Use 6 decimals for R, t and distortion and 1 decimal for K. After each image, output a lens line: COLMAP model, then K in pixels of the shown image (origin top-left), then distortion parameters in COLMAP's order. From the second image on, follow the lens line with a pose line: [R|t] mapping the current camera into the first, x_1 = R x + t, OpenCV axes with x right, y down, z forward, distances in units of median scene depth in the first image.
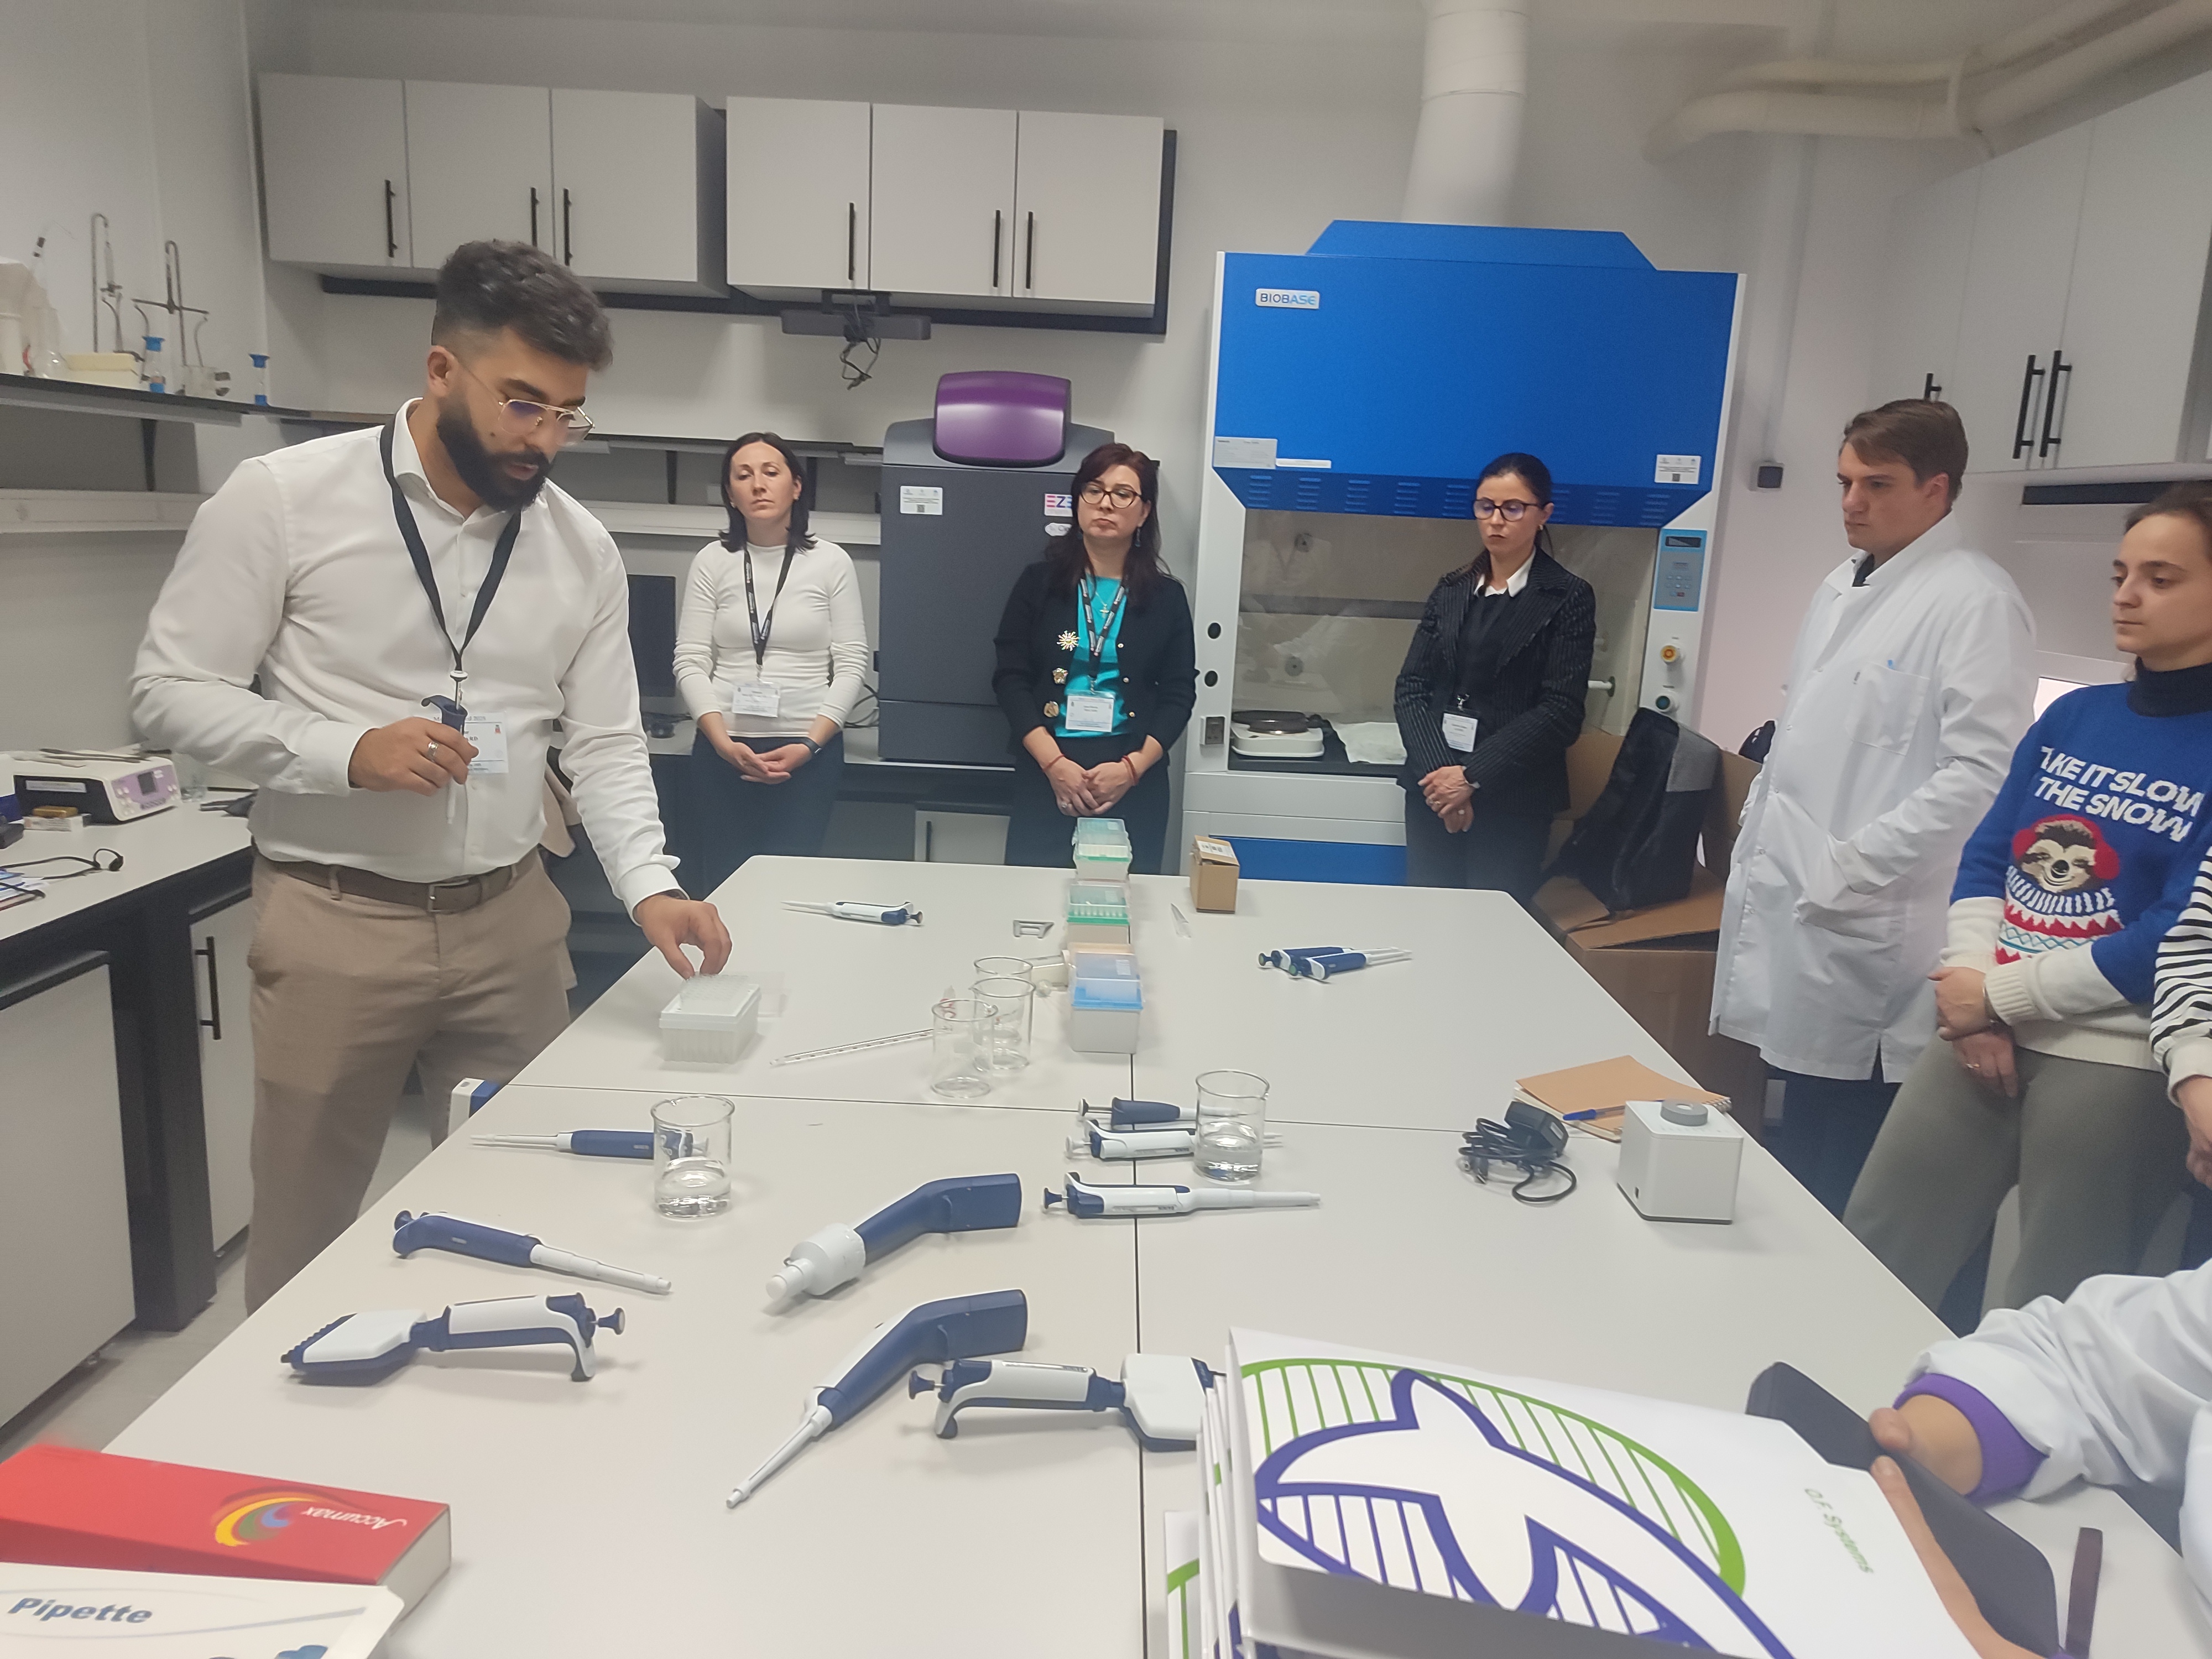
lens RADIAL K [[1610.8, 0, 1109.4], [0, 1610.8, 837.6], [0, 0, 1]] dist [0.015237, -0.005520]
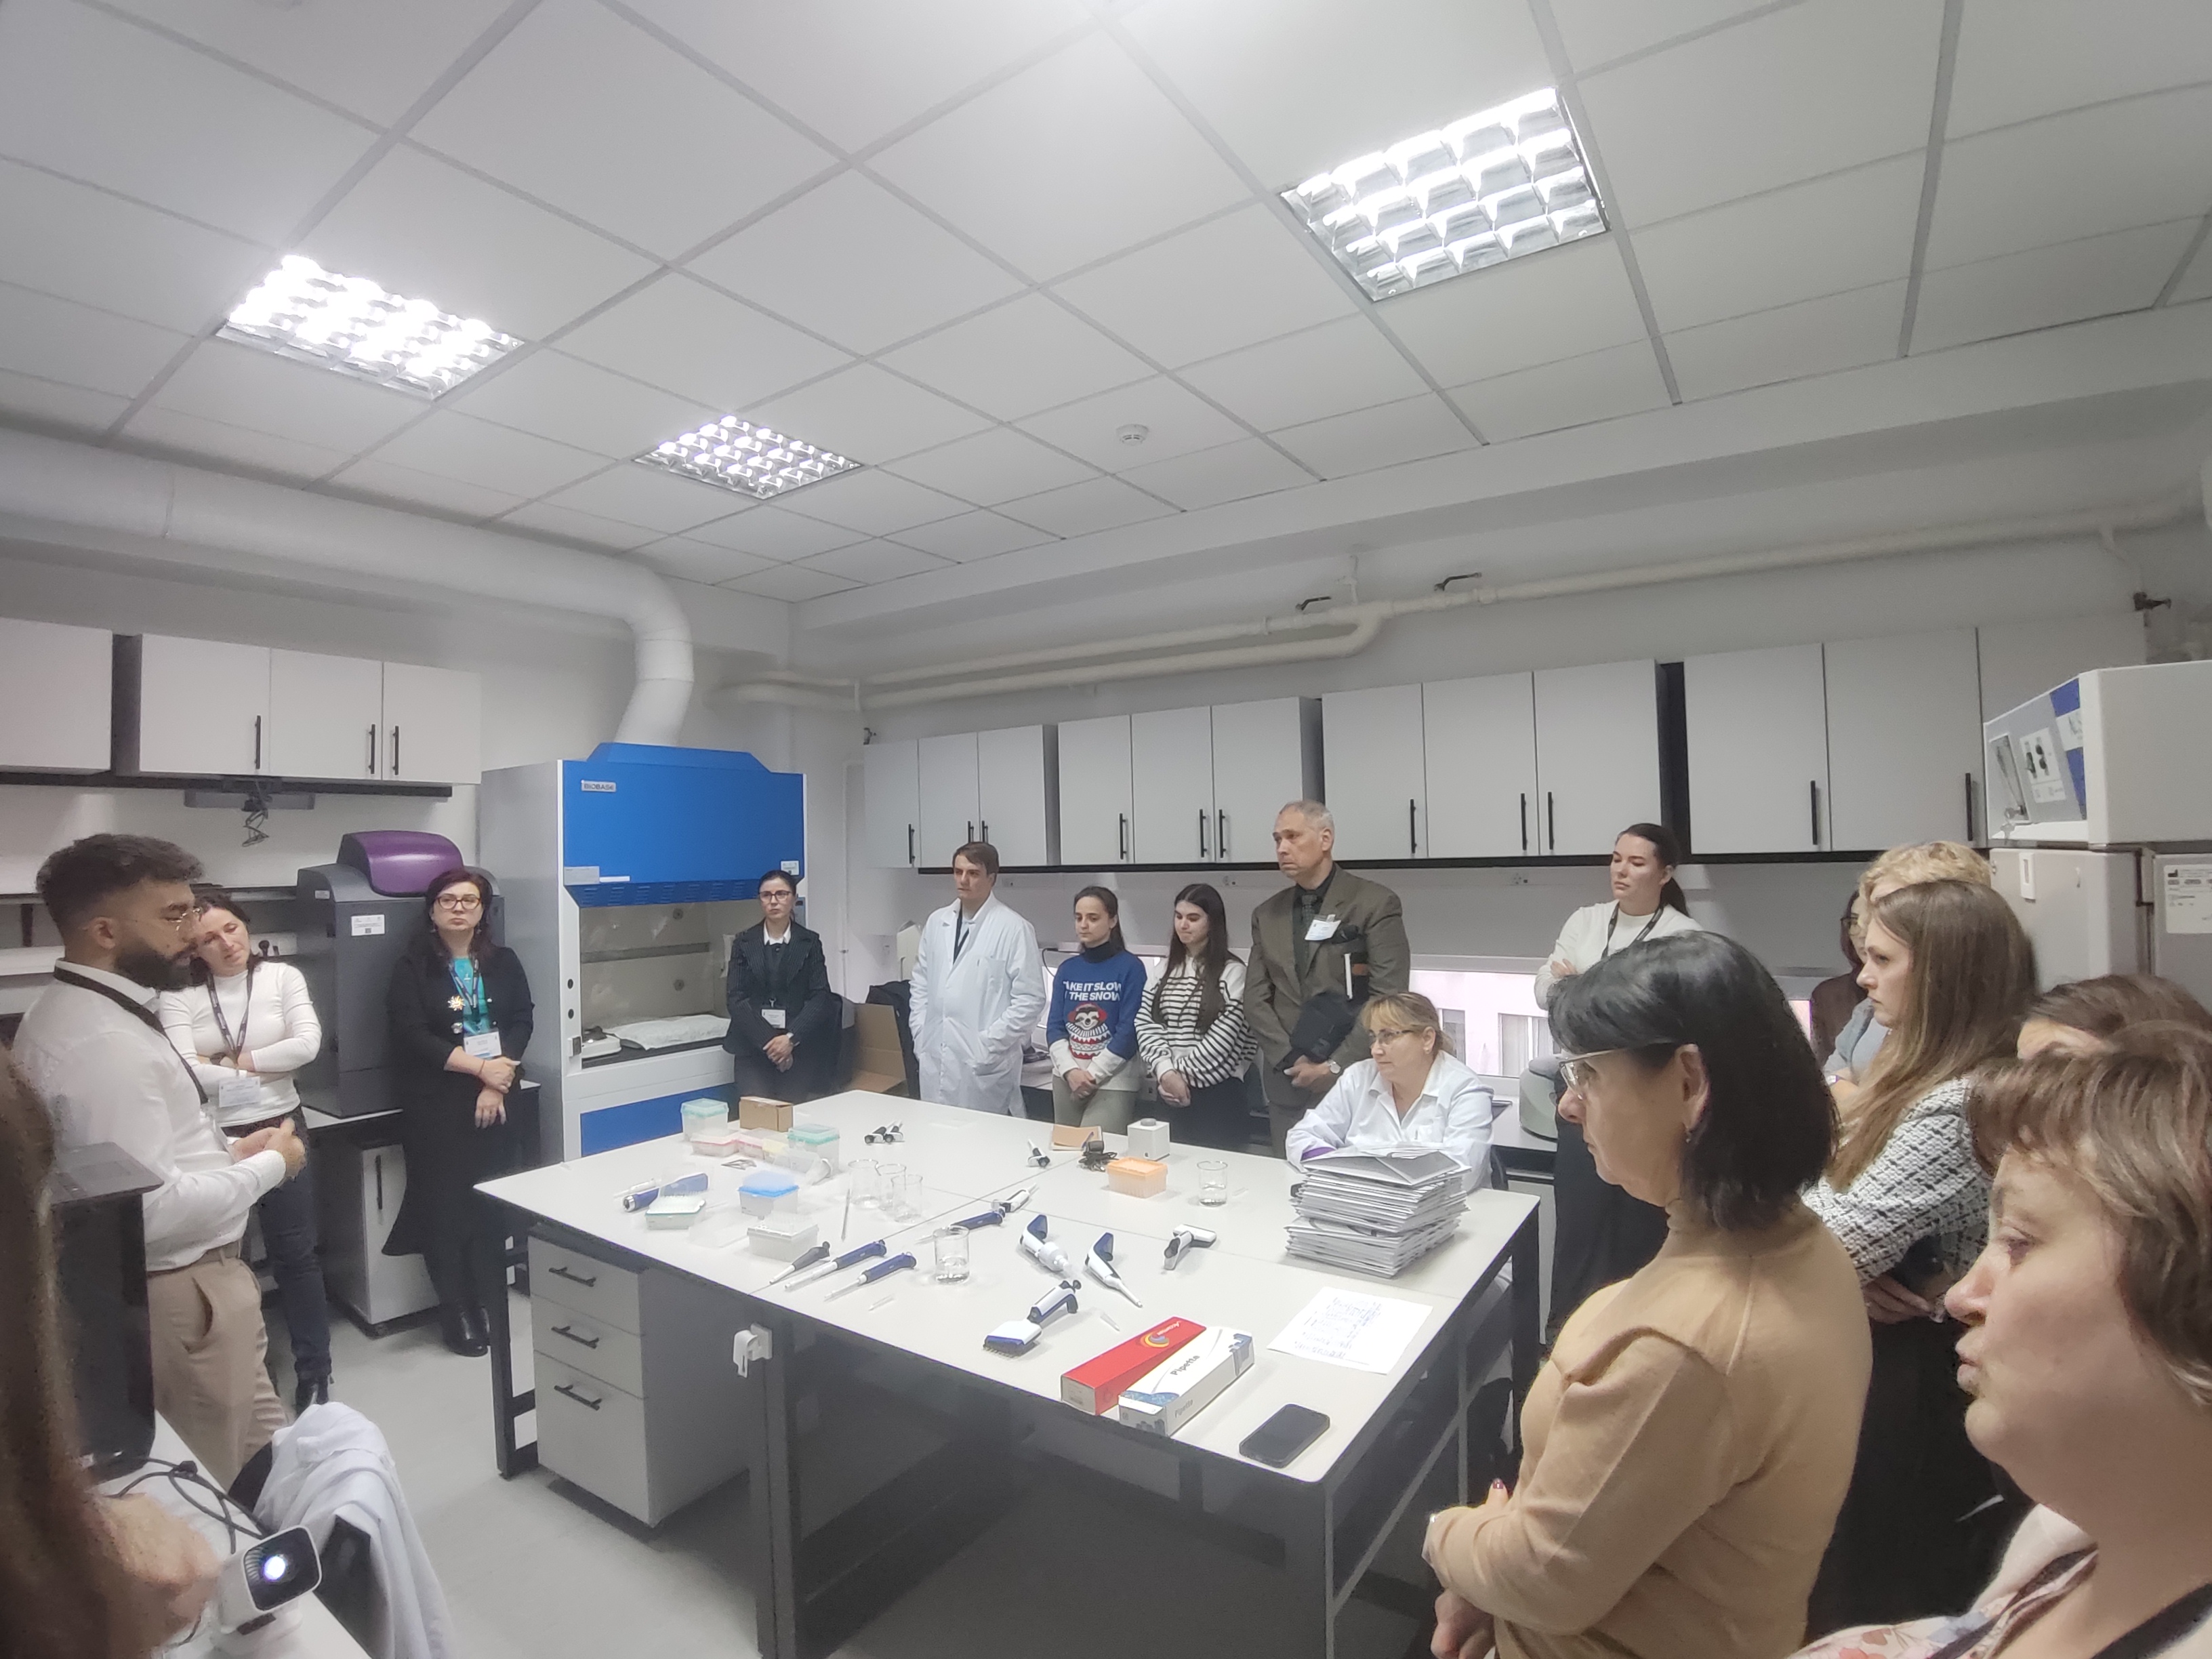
lens RADIAL K [[1069.1, 0, 1106.0], [0, 1069.1, 829.5], [0, 0, 1]] dist [-0.088265, 0.034404]
pose [[0.547528, -0.039113, 0.835873, -0.649714], [0.208190, 0.973865, -0.090802, -0.094042], [-0.810475, 0.223736, 0.541361, -0.034895]]
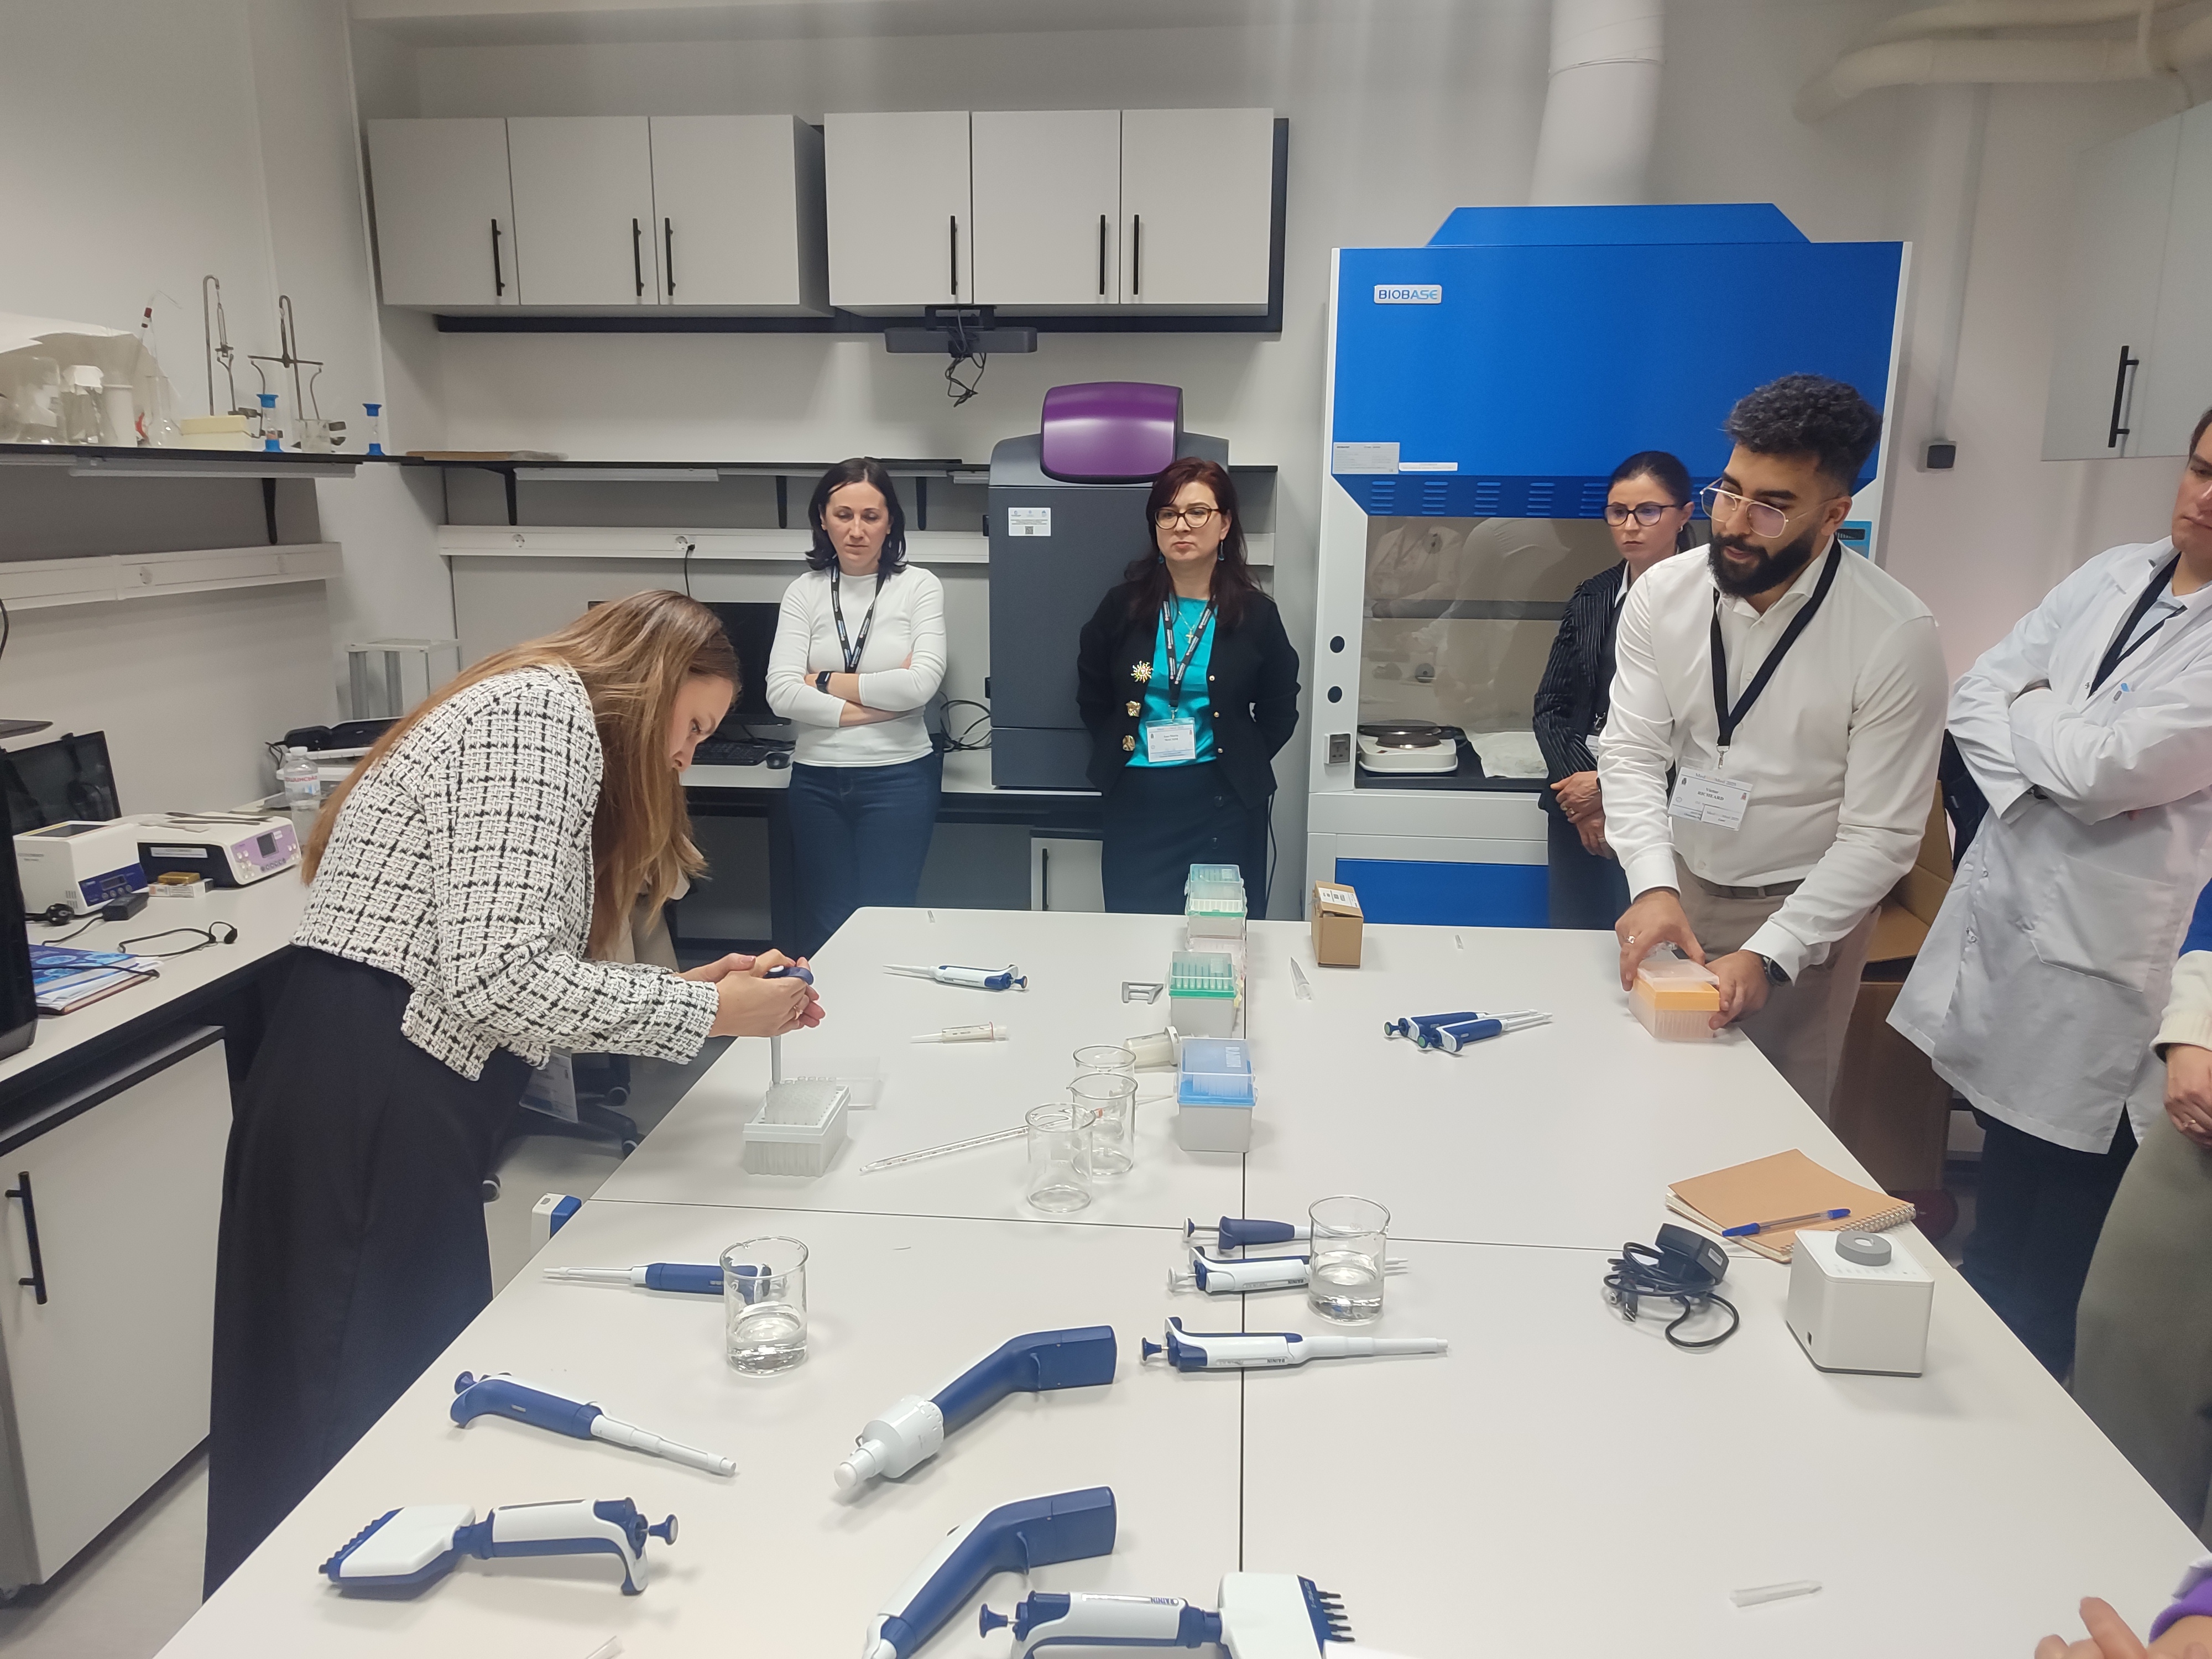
lens RADIAL K [[1615.4, 0, 1106.0], [0, 1615.4, 829.5], [0, 0, 1]] dist [0.008111, 0.003642]
pose [[0.995877, -0.021379, -0.088158, 0.013579], [0.022432, 0.999688, 0.010969, -0.042294], [0.087896, -0.012901, 0.996046, 0.043321]]
